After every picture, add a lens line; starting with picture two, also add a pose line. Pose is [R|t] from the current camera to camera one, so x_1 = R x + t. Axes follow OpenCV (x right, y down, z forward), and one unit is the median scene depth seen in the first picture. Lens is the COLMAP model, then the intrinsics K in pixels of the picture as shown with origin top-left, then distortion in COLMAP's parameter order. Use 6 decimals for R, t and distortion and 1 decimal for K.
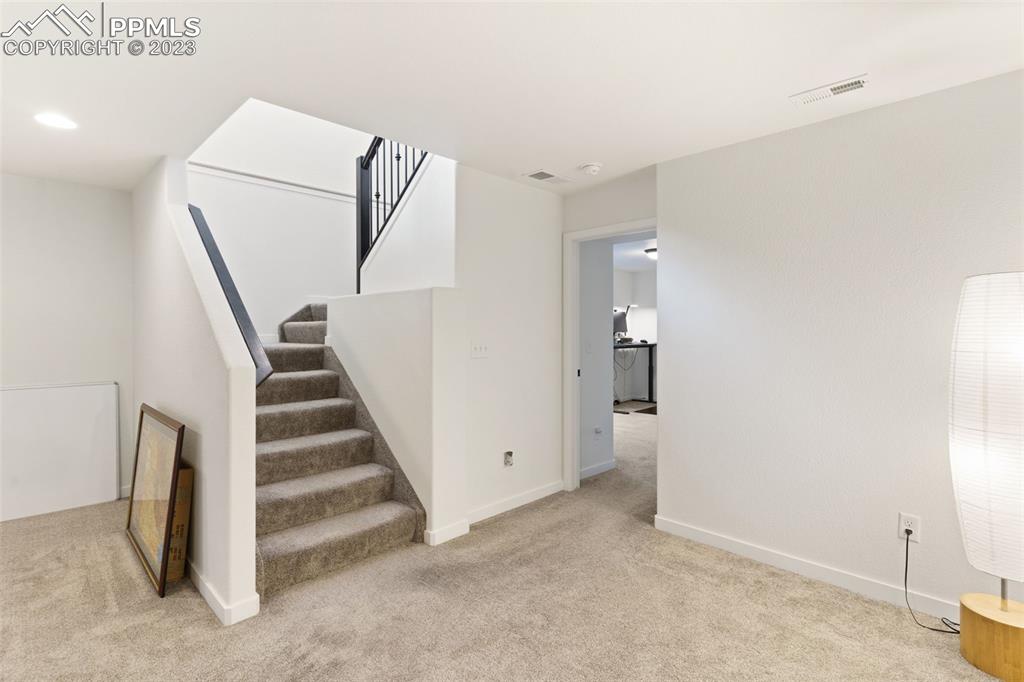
lens RADIAL K [[488.6, 0, 511.6], [0, 488.6, 337.3], [0, 0, 1]] dist [0.003768, 0.000919]
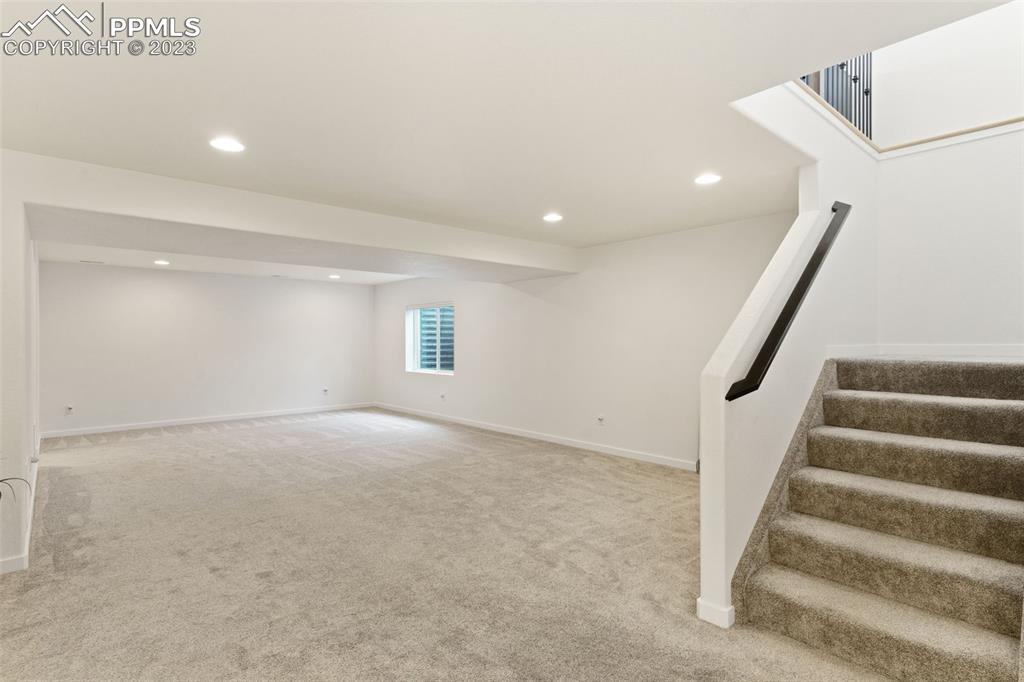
lens RADIAL K [[518.7, 0, 512.0], [0, 518.7, 341.2], [0, 0, 1]] dist [-0.003028, -0.000830]
pose [[-0.068630, 0.005530, -0.997627, 0.422310], [-0.009969, 0.999931, 0.006229, -0.009992], [0.997592, 0.010373, -0.068570, 0.498625]]
